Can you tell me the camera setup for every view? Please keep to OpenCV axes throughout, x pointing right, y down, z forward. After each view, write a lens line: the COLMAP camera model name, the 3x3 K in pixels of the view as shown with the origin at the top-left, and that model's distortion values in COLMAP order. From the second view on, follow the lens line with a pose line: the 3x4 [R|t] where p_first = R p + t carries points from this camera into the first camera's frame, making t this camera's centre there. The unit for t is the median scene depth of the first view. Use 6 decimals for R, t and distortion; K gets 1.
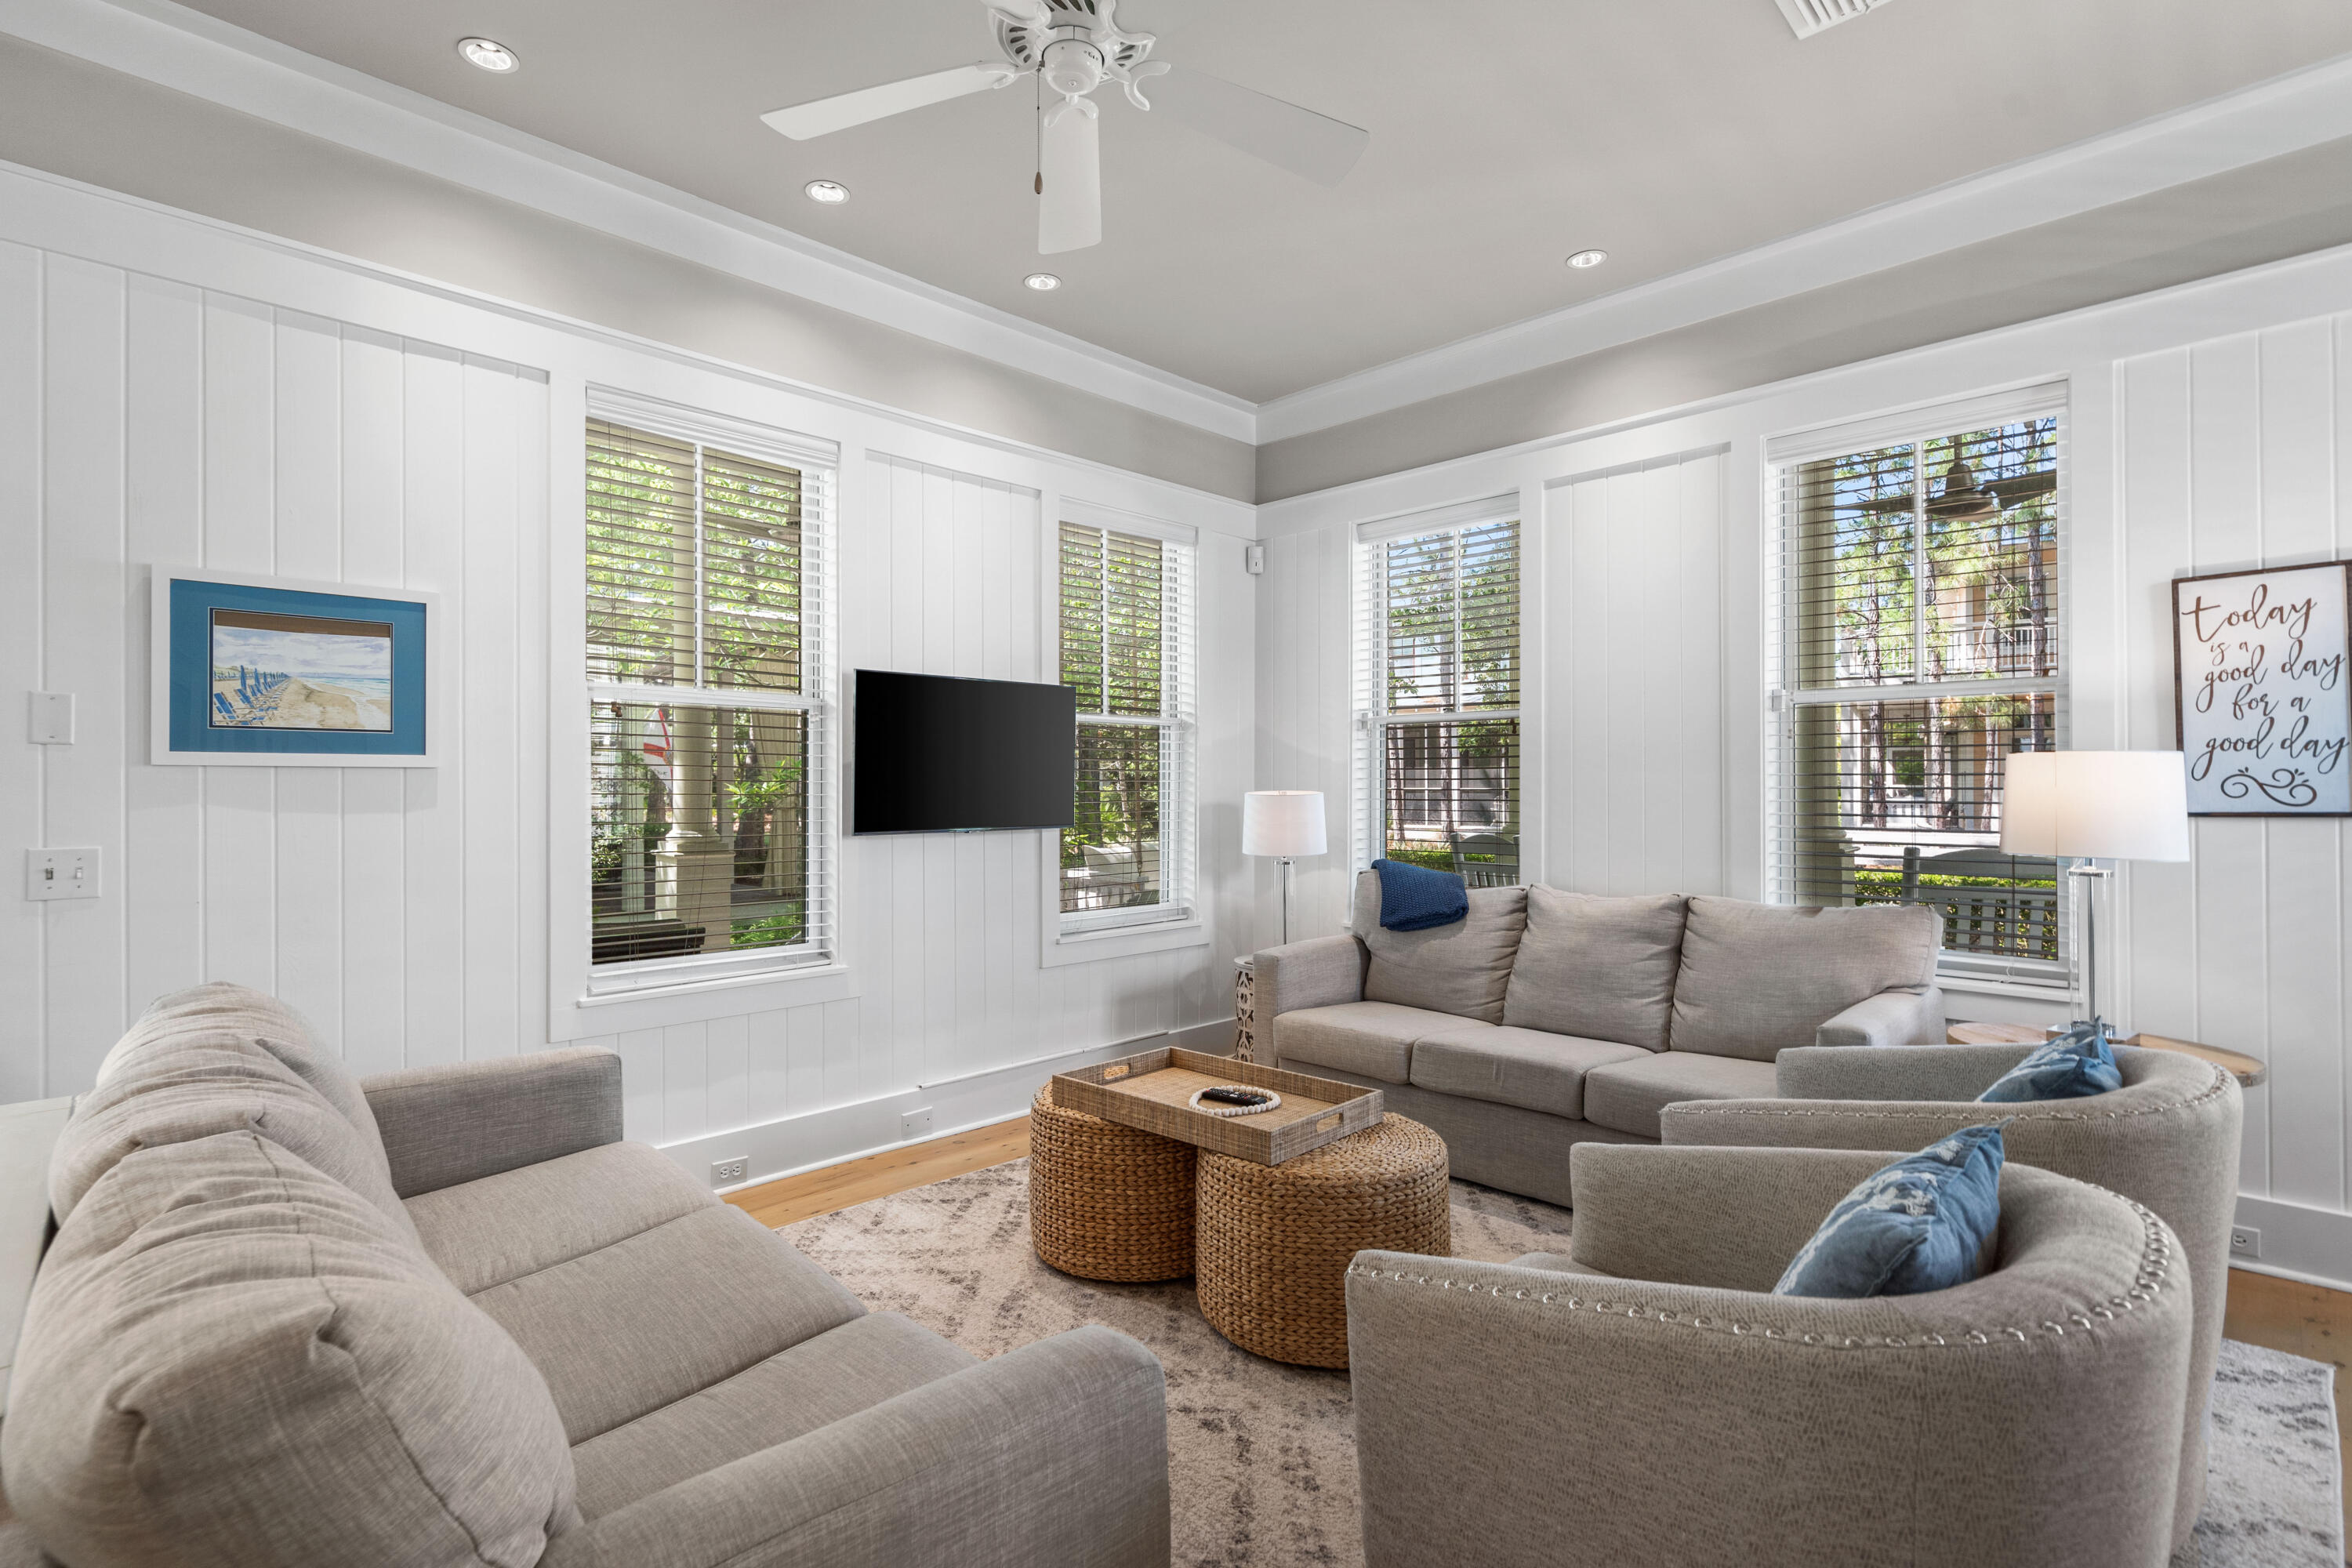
lens RADIAL K [[1095.0, 0, 1154.3], [0, 1095.0, 781.0], [0, 0, 1]] dist [-0.001050, 0.001224]
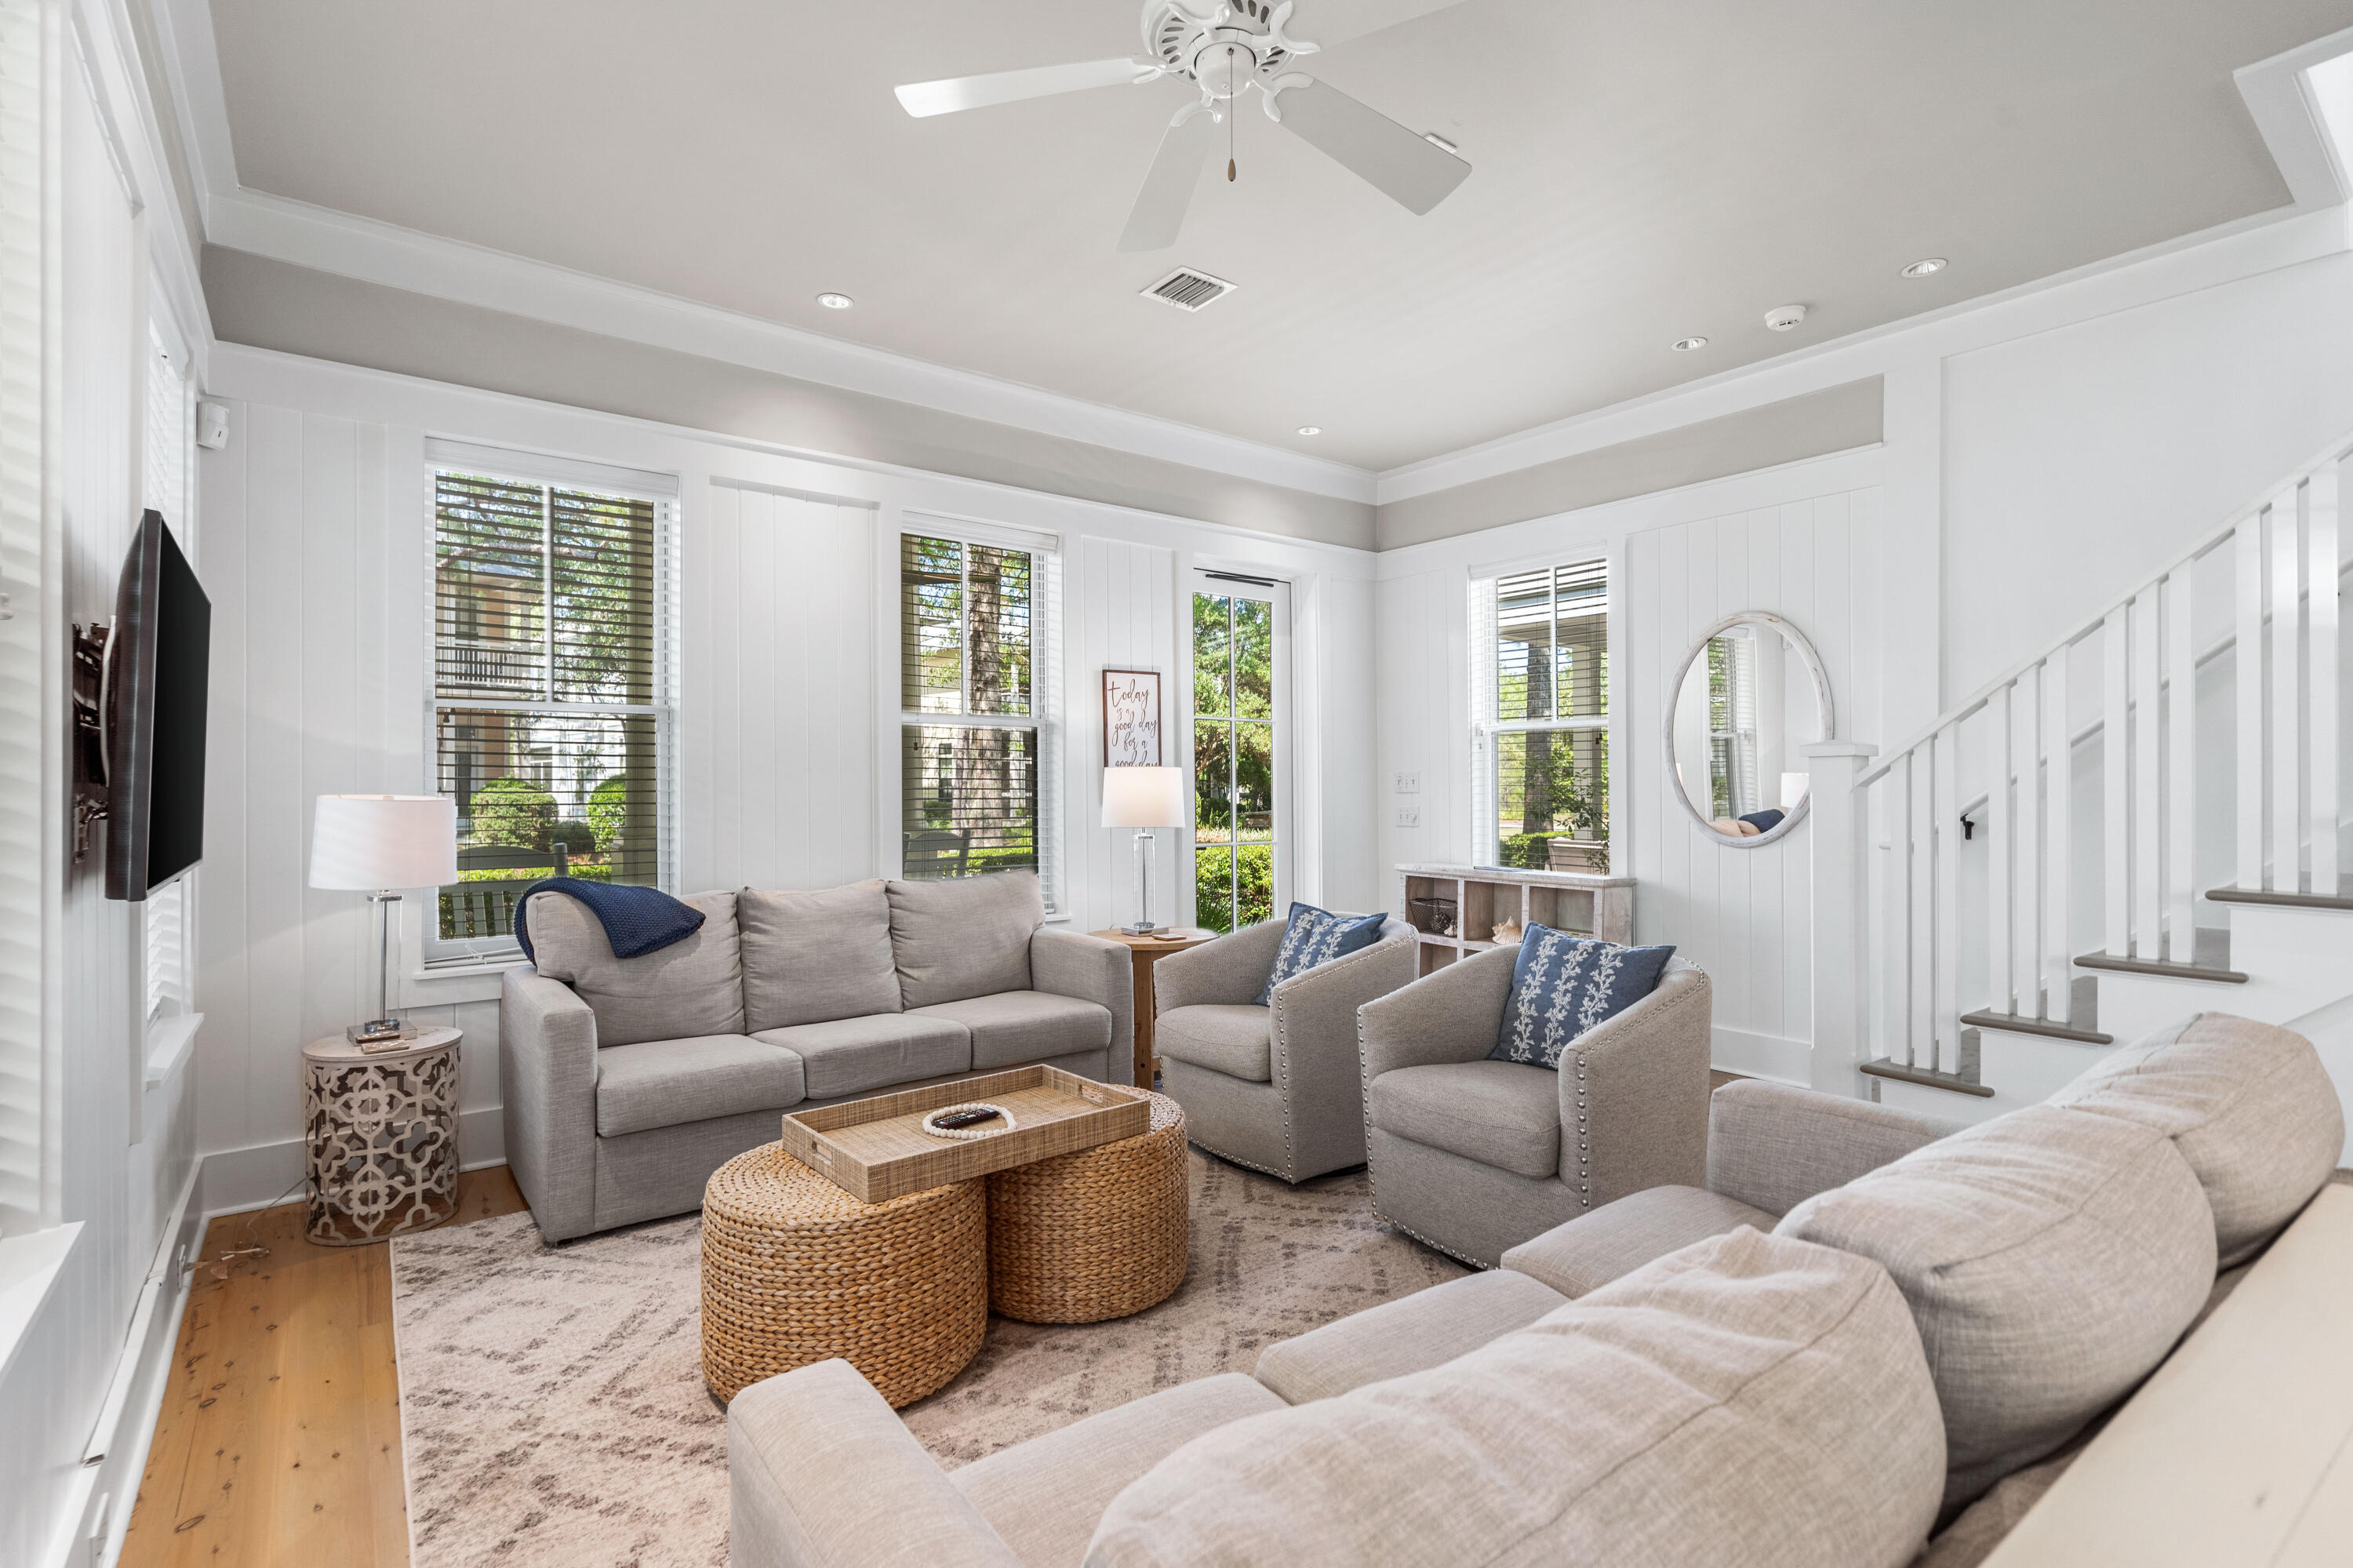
lens RADIAL K [[1095.5, 0, 1156.1], [0, 1095.5, 772.6], [0, 0, 1]] dist [-0.001050, 0.001224]
pose [[0.135718, 0.013659, 0.990653, -0.698001], [-0.002420, 0.999907, -0.013455, 0.004260], [-0.990745, -0.000571, 0.135738, 0.594107]]
